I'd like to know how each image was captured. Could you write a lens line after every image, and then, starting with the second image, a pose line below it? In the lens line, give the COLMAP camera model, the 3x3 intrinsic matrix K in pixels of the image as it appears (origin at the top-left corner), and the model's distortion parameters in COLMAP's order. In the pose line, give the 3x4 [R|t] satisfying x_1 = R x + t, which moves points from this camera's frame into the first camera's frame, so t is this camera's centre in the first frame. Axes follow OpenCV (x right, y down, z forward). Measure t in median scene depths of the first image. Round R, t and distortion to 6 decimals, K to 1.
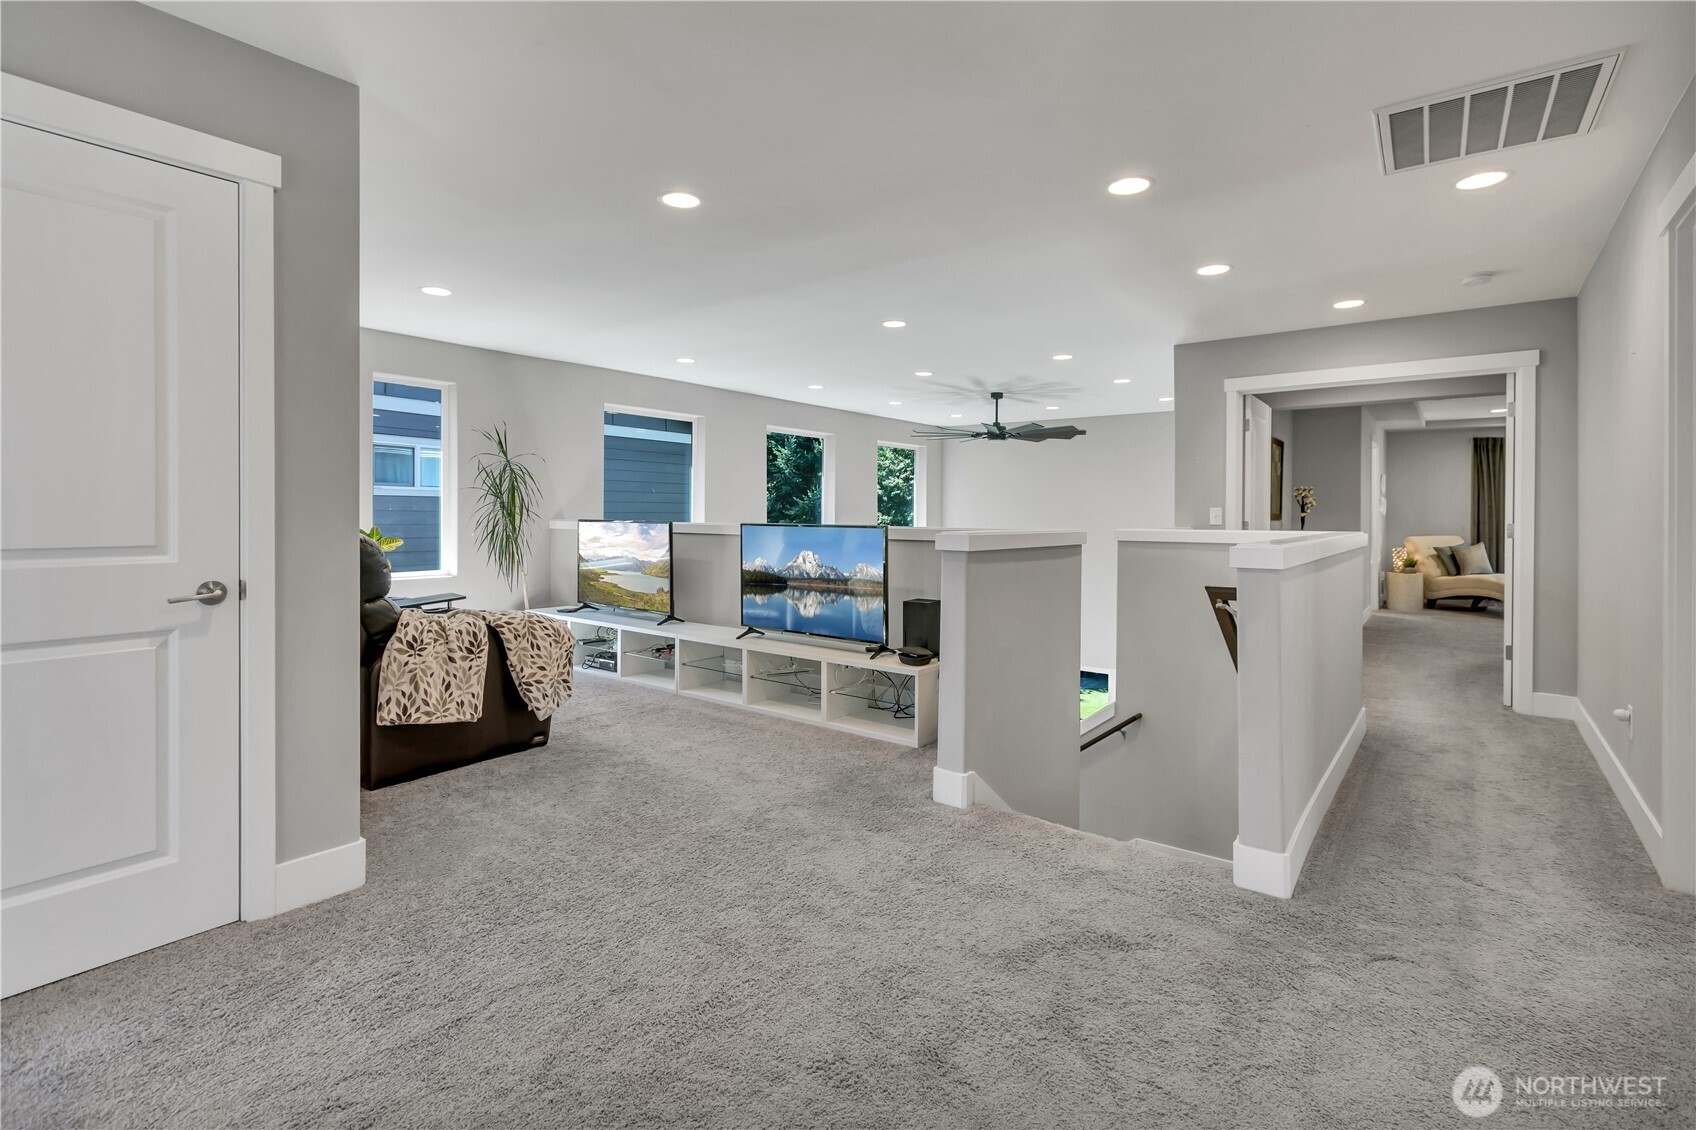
lens RADIAL K [[785.8, 0, 864.4], [0, 785.8, 516.2], [0, 0, 1]] dist [0.002380, -0.000225]
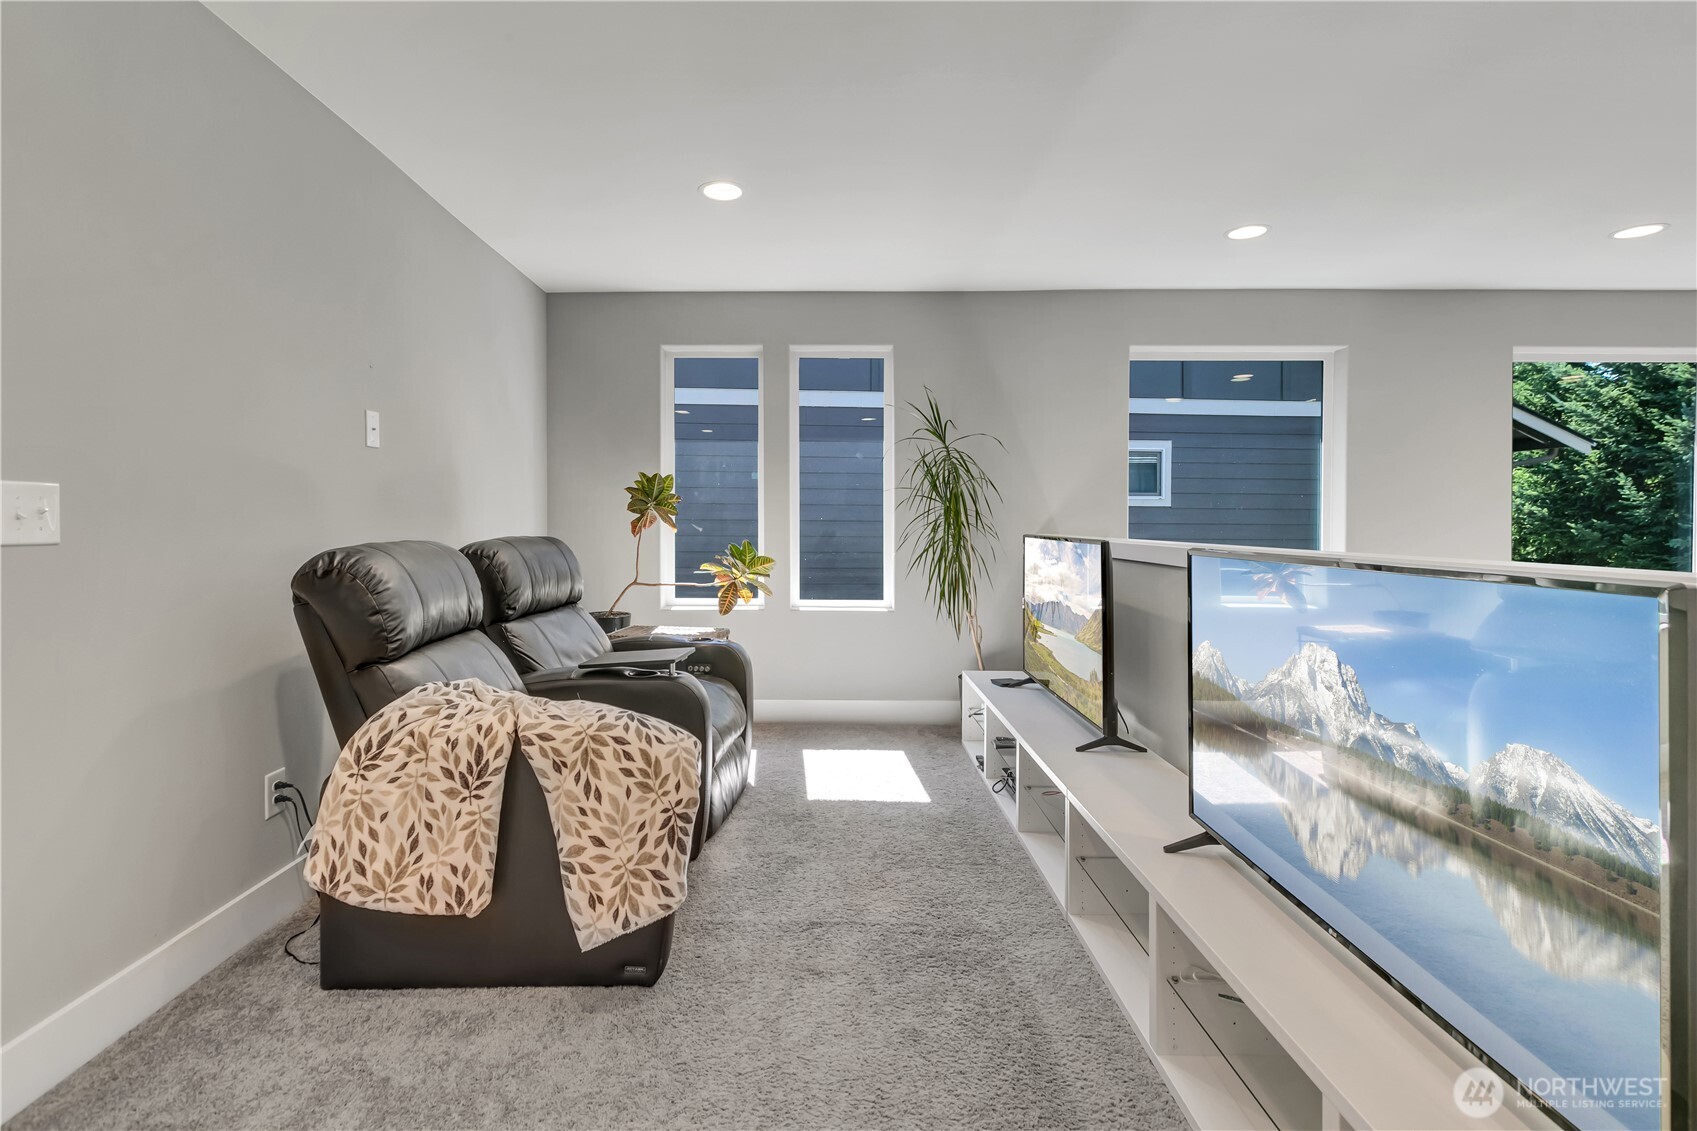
lens RADIAL K [[777.3, 0, 841.2], [0, 777.3, 532.7], [0, 0, 1]] dist [-0.009277, 0.000090]
pose [[0.594892, -0.001714, -0.803804, 0.062014], [-0.002807, 0.999987, -0.004210, 0.005326], [0.803801, 0.004760, 0.594879, 0.818925]]
